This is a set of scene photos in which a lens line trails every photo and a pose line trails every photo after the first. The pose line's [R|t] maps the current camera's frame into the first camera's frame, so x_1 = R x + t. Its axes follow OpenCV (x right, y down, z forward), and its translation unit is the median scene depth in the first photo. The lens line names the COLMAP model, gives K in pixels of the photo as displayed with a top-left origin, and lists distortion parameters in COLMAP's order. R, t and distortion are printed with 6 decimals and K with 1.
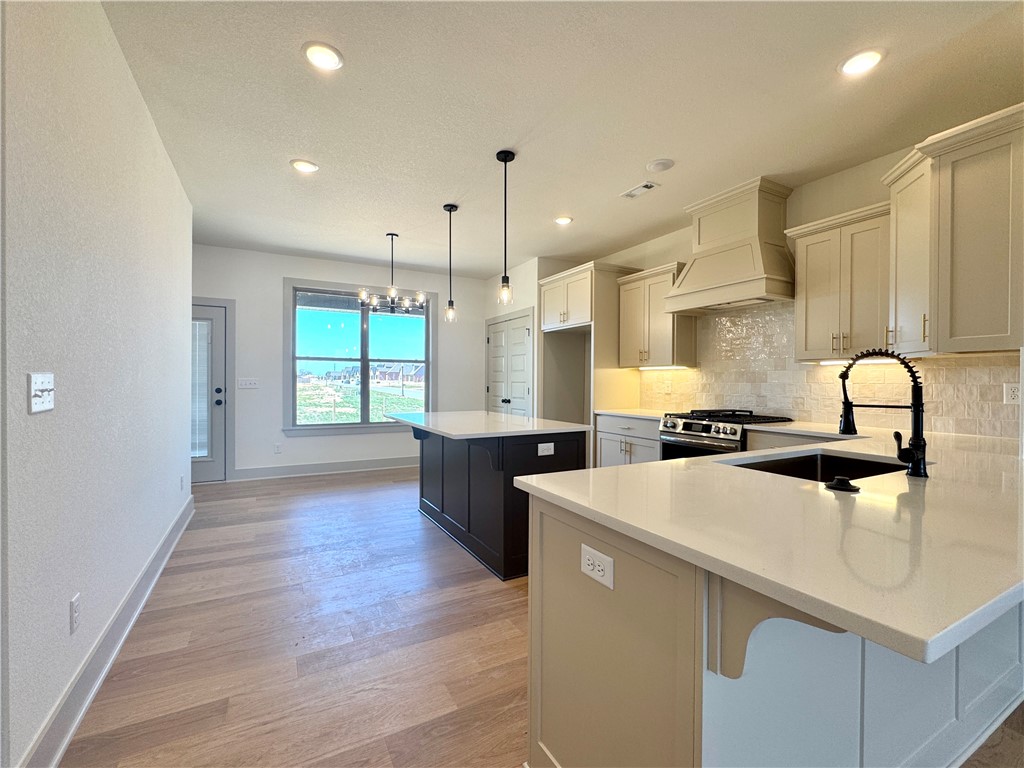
lens RADIAL K [[445.6, 0, 511.6], [0, 445.6, 381.7], [0, 0, 1]] dist [-0.003302, 0.000003]
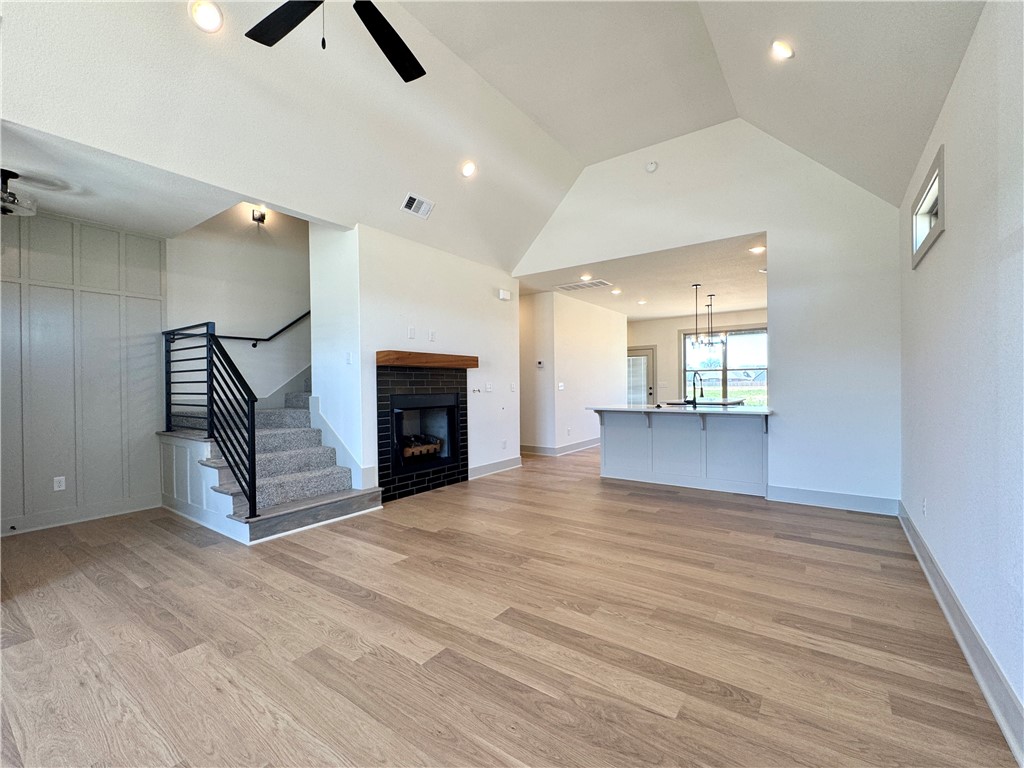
lens RADIAL K [[445.6, 0, 513.6], [0, 445.6, 385.4], [0, 0, 1]] dist [-0.003302, 0.000003]
pose [[0.427884, -0.007115, -0.903806, 1.087781], [0.010742, 0.999938, -0.002786, 0.007620], [0.903770, -0.008517, 0.427934, -0.505273]]
